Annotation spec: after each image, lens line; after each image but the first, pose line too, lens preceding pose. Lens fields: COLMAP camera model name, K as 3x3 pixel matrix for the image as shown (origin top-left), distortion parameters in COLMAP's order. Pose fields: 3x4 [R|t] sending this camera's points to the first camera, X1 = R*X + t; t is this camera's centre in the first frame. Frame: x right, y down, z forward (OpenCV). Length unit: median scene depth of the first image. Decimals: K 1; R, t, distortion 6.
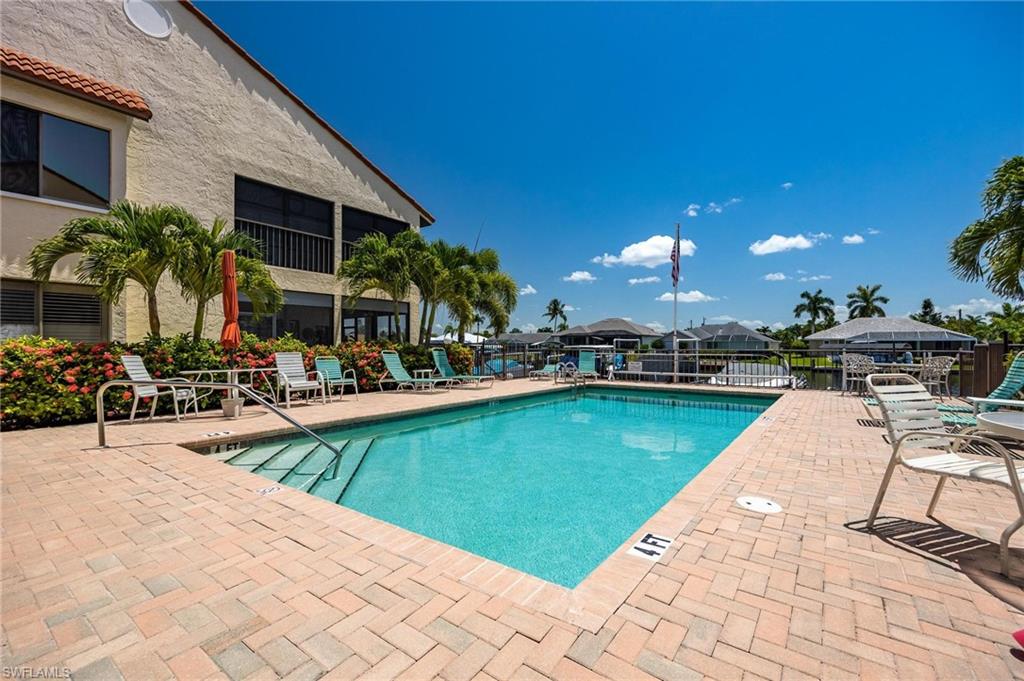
lens RADIAL K [[428.1, 0, 515.5], [0, 428.1, 347.7], [0, 0, 1]] dist [-0.004093, -0.000264]
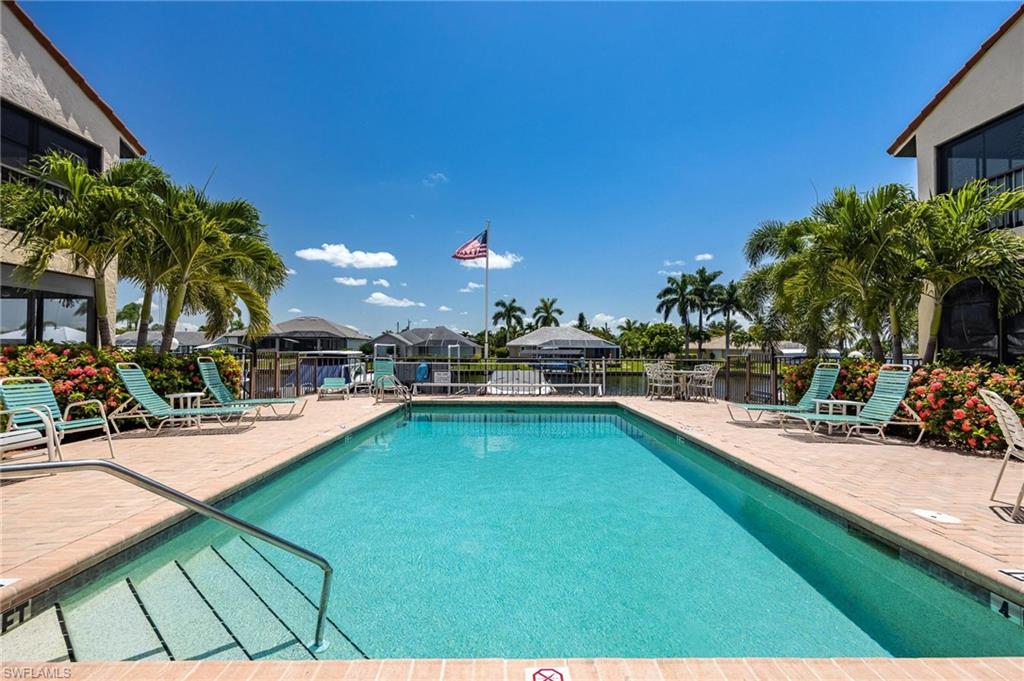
lens RADIAL K [[491.5, 0, 512.0], [0, 491.5, 340.5], [0, 0, 1]] dist [0.003596, 0.000124]
pose [[0.809680, 0.018532, 0.586579, -0.162877], [-0.004165, 0.999658, -0.025833, -0.005124], [-0.586857, 0.018474, 0.809480, 0.100465]]
